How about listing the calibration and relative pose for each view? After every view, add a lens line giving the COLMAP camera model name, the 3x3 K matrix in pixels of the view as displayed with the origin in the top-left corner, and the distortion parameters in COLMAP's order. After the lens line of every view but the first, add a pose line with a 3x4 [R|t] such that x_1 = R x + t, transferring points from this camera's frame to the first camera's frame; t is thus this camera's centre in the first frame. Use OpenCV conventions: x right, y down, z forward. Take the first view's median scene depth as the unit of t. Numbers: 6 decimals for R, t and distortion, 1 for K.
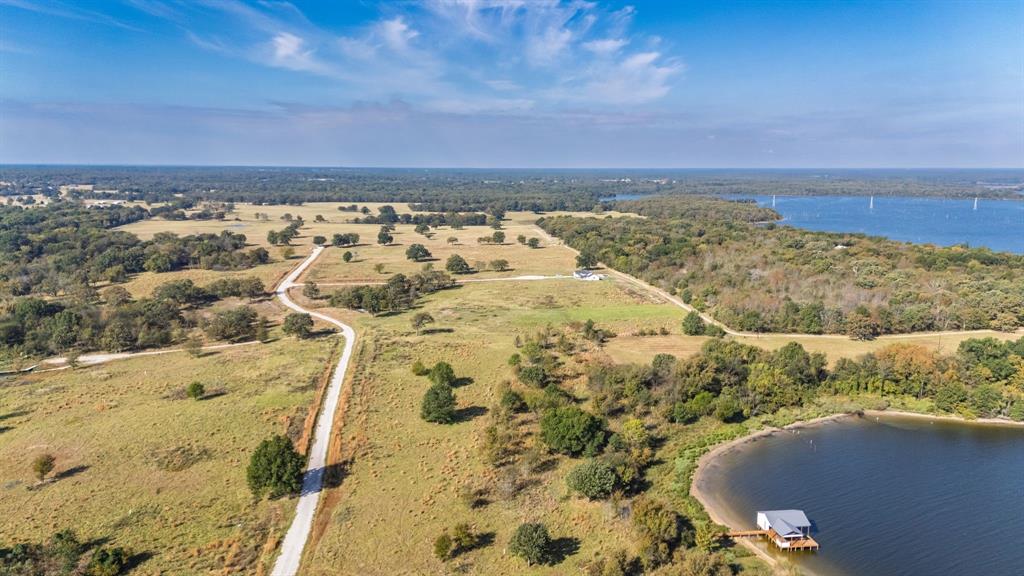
lens RADIAL K [[748.0, 0, 511.6], [0, 748.0, 312.6], [0, 0, 1]] dist [0.081443, -0.077326]
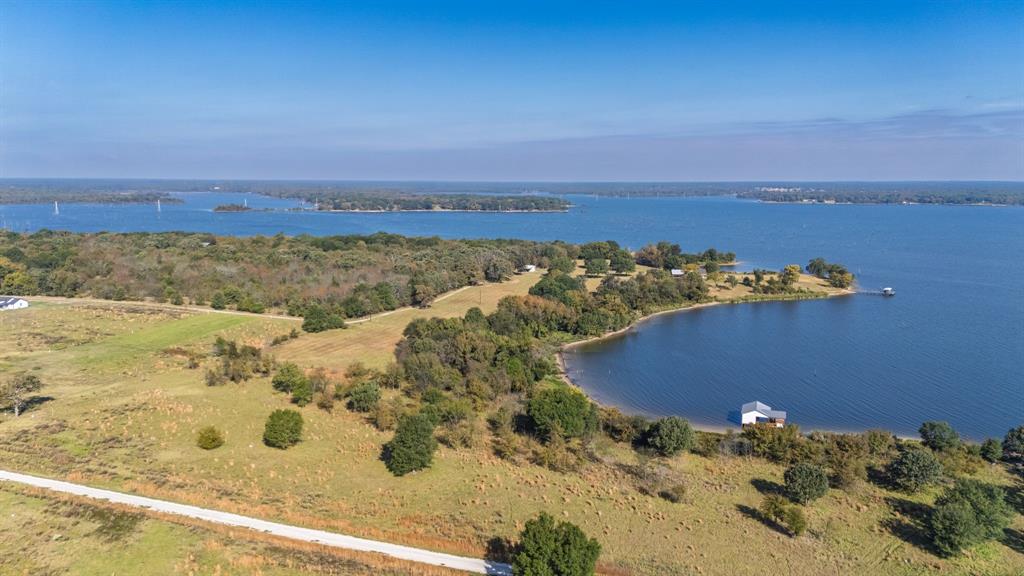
lens RADIAL K [[748.0, 0, 521.8], [0, 748.0, 284.8], [0, 0, 1]] dist [0.081443, -0.077326]
pose [[0.444200, -0.126442, 0.886960, -0.306622], [0.169638, 0.983953, 0.055312, -0.023456], [-0.879721, 0.125892, 0.458521, 0.253019]]
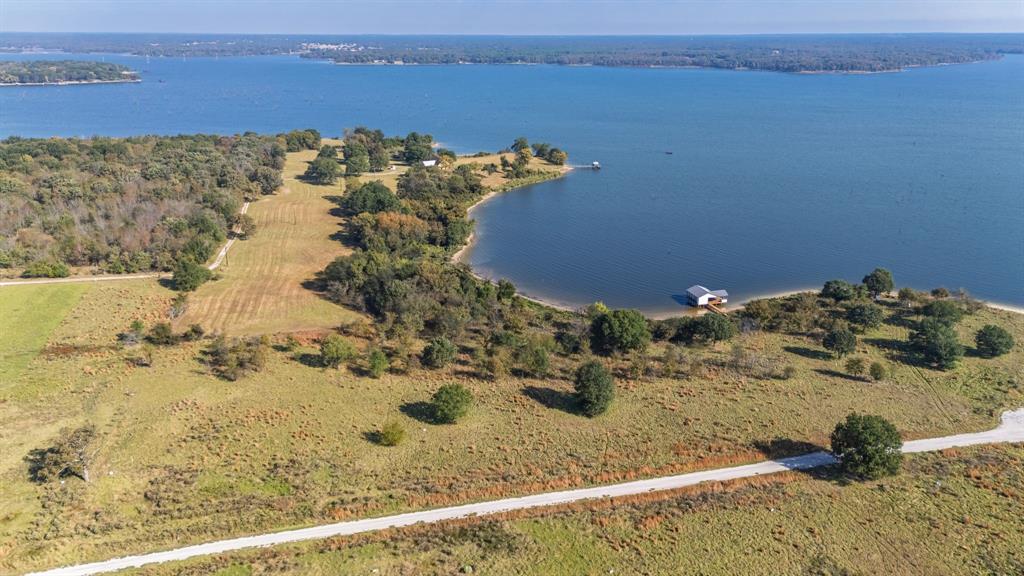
lens RADIAL K [[748.0, 0, 521.4], [0, 748.0, 279.4], [0, 0, 1]] dist [0.081443, -0.077326]
pose [[-0.135594, -0.311832, 0.940412, -0.365418], [0.186414, 0.924196, 0.333333, -0.120950], [-0.973069, 0.220504, -0.067185, 0.502511]]
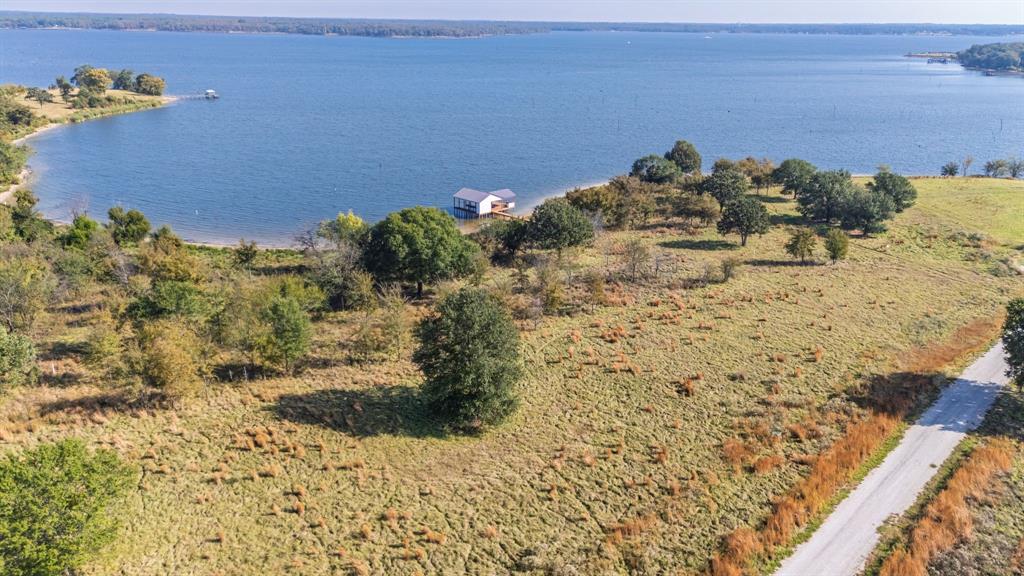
lens RADIAL K [[748.0, 0, 514.6], [0, 748.0, 291.0], [0, 0, 1]] dist [0.081443, -0.077326]
pose [[-0.608032, -0.277424, 0.743864, -0.152439], [0.139227, 0.885179, 0.443931, -0.018078], [-0.781610, 0.373490, -0.499592, 0.515043]]
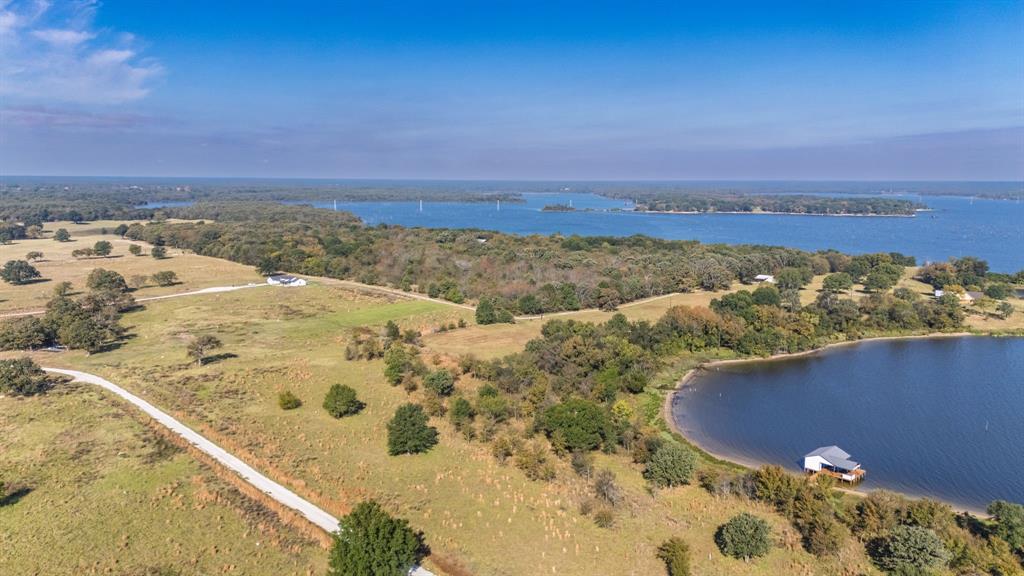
lens RADIAL K [[748.0, 0, 519.9], [0, 748.0, 288.9], [0, 0, 1]] dist [0.081443, -0.077326]
pose [[0.798272, -0.087605, 0.595892, -0.212390], [0.113305, 0.993544, -0.005720, -0.003978], [-0.591543, 0.072083, 0.803044, 0.125404]]
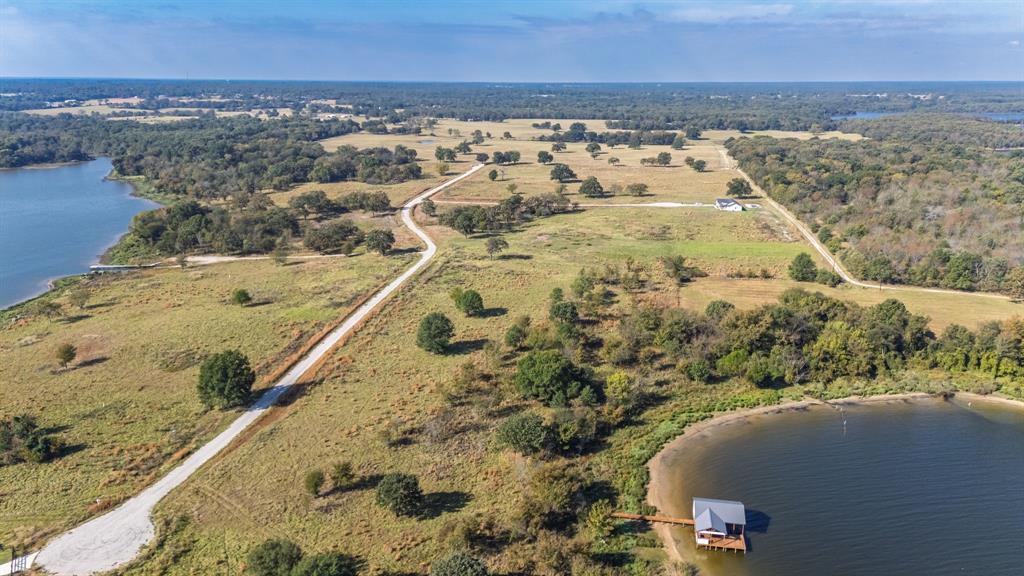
lens RADIAL K [[748.0, 0, 511.9], [0, 748.0, 298.9], [0, 0, 1]] dist [0.081443, -0.077326]
pose [[0.952382, 0.084881, -0.292856, 0.126149], [-0.058470, 0.993487, 0.097801, -0.010444], [0.299250, -0.076021, 0.951142, 0.051839]]
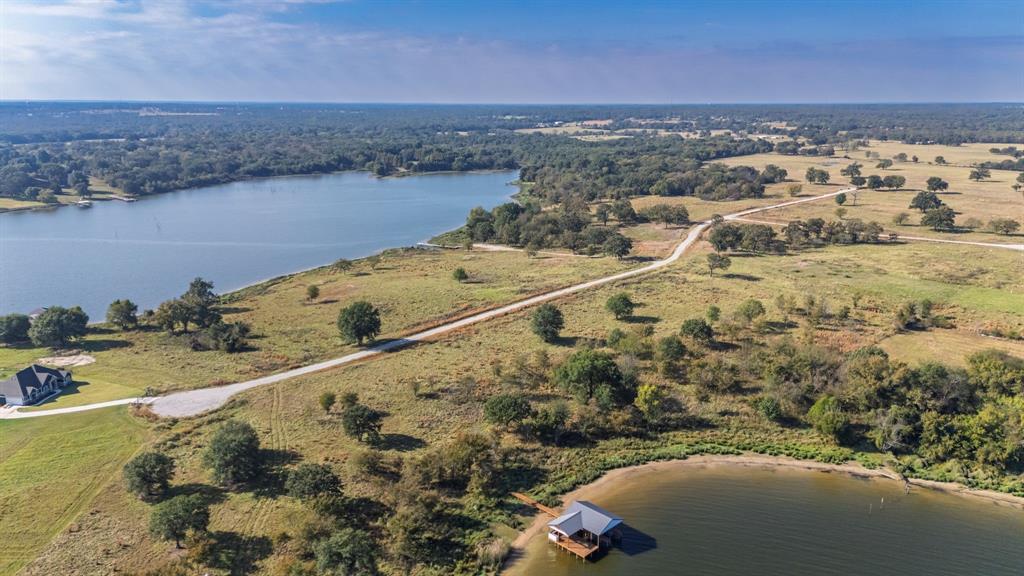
lens RADIAL K [[748.0, 0, 511.2], [0, 748.0, 283.3], [0, 0, 1]] dist [0.081443, -0.077326]
pose [[0.601707, 0.184318, -0.777158, 0.309478], [-0.152546, 0.981618, 0.114702, -0.020840], [0.784014, 0.049535, 0.618763, 0.140737]]
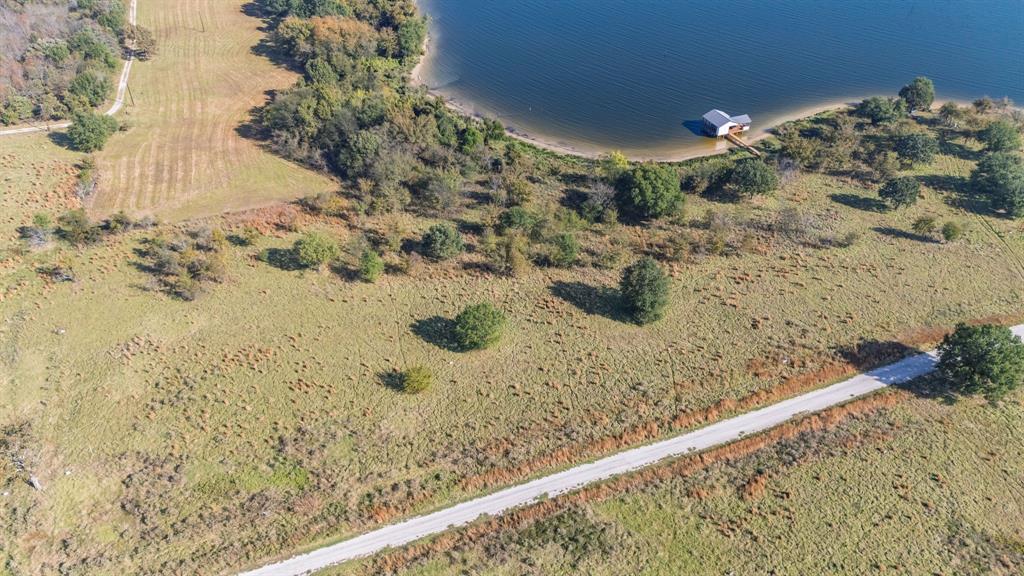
lens RADIAL K [[748.0, 0, 518.8], [0, 748.0, 283.2], [0, 0, 1]] dist [0.081443, -0.077326]
pose [[-0.246830, -0.582435, 0.774496, -0.264432], [0.184580, 0.756336, 0.627603, -0.145591], [-0.951318, 0.297868, -0.079180, 0.526789]]
